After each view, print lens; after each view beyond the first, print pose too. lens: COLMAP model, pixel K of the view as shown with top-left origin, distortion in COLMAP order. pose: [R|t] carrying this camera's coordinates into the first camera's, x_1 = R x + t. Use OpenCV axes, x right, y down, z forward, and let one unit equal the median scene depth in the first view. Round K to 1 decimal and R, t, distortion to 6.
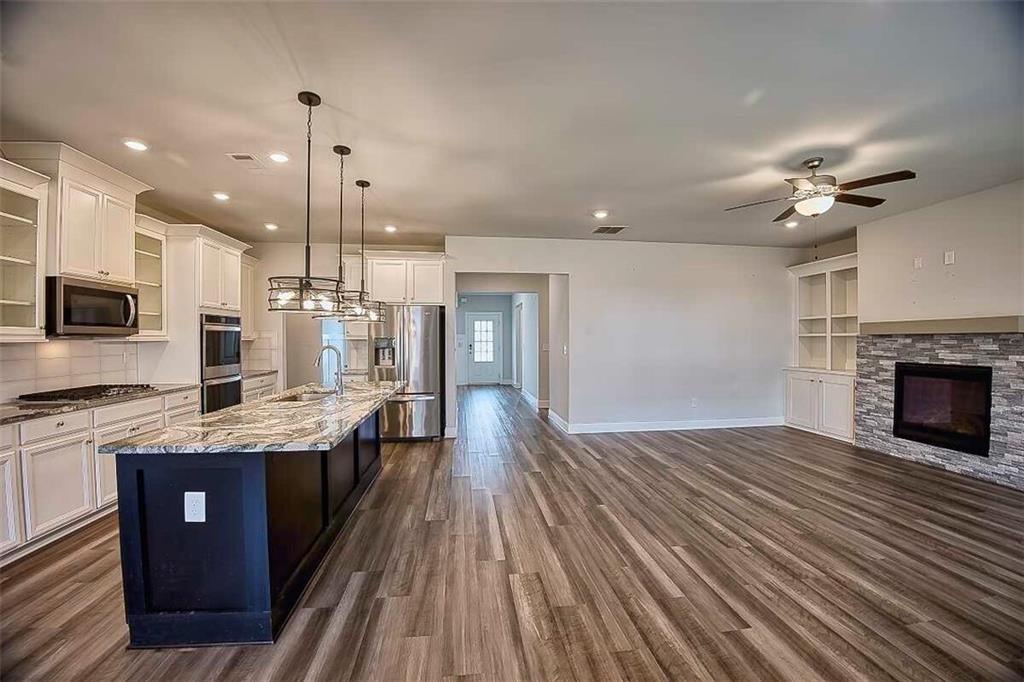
lens RADIAL K [[415.1, 0, 517.2], [0, 415.1, 342.1], [0, 0, 1]] dist [-0.045077, -0.000008]
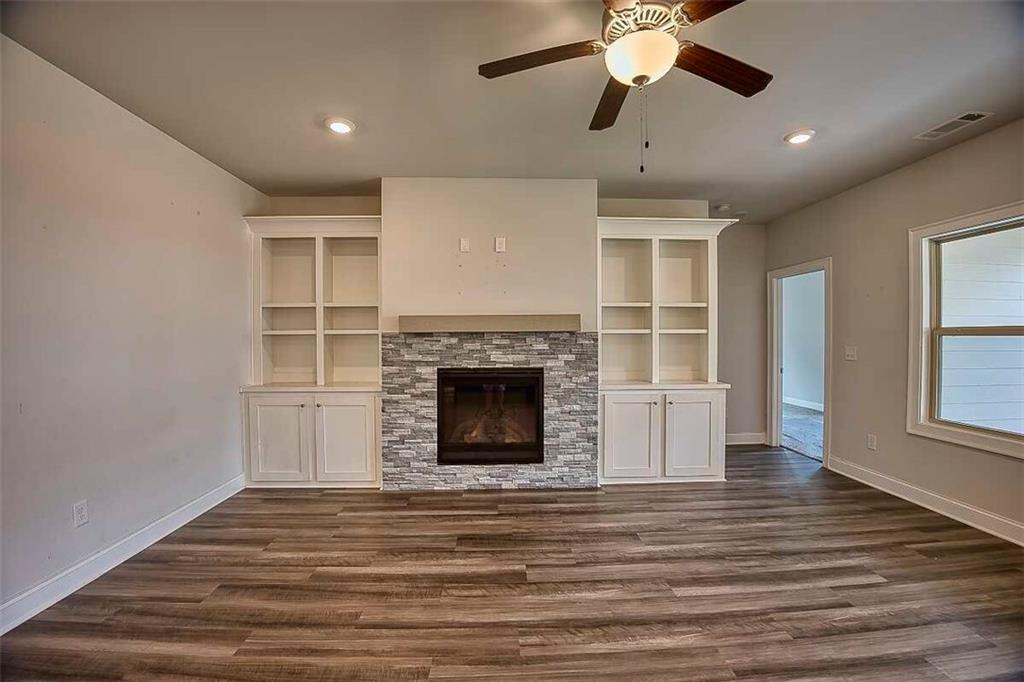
lens RADIAL K [[415.1, 0, 511.6], [0, 415.1, 340.8], [0, 0, 1]] dist [-0.045077, -0.000008]
pose [[0.096482, -0.010522, 0.995279, 0.183402], [0.009956, 0.999904, 0.009606, -0.010236], [-0.995285, 0.008982, 0.096577, 0.852154]]
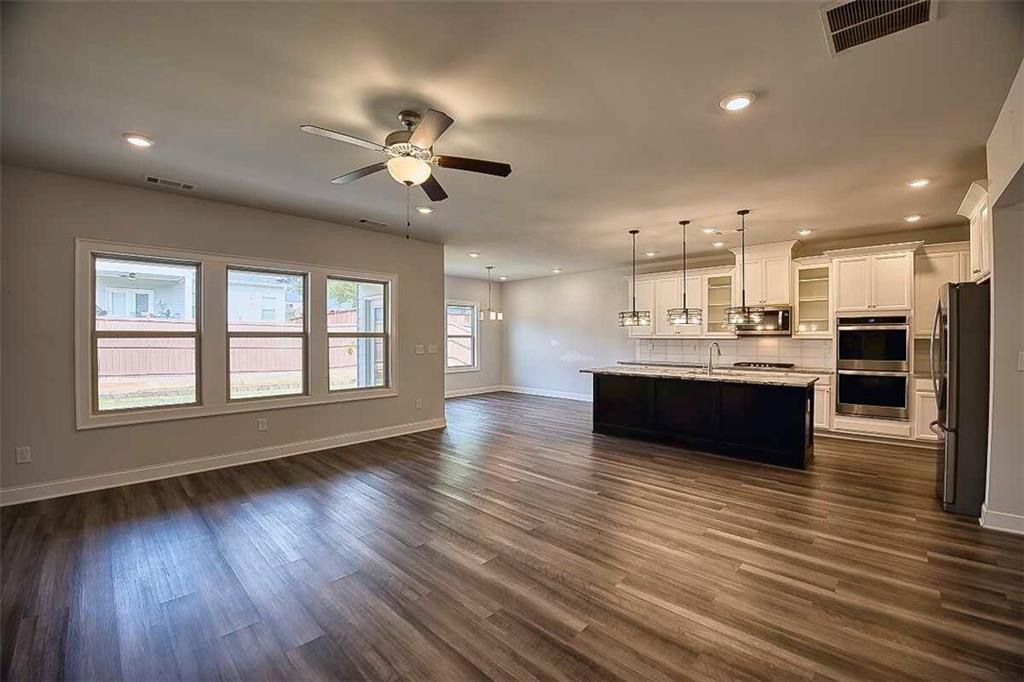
lens RADIAL K [[415.1, 0, 513.1], [0, 415.1, 339.9], [0, 0, 1]] dist [-0.045077, -0.000008]
pose [[-0.781240, 0.008625, -0.624171, 0.837872], [-0.002370, 0.999856, 0.016783, -0.018029], [0.624227, 0.014591, -0.781107, 1.361167]]
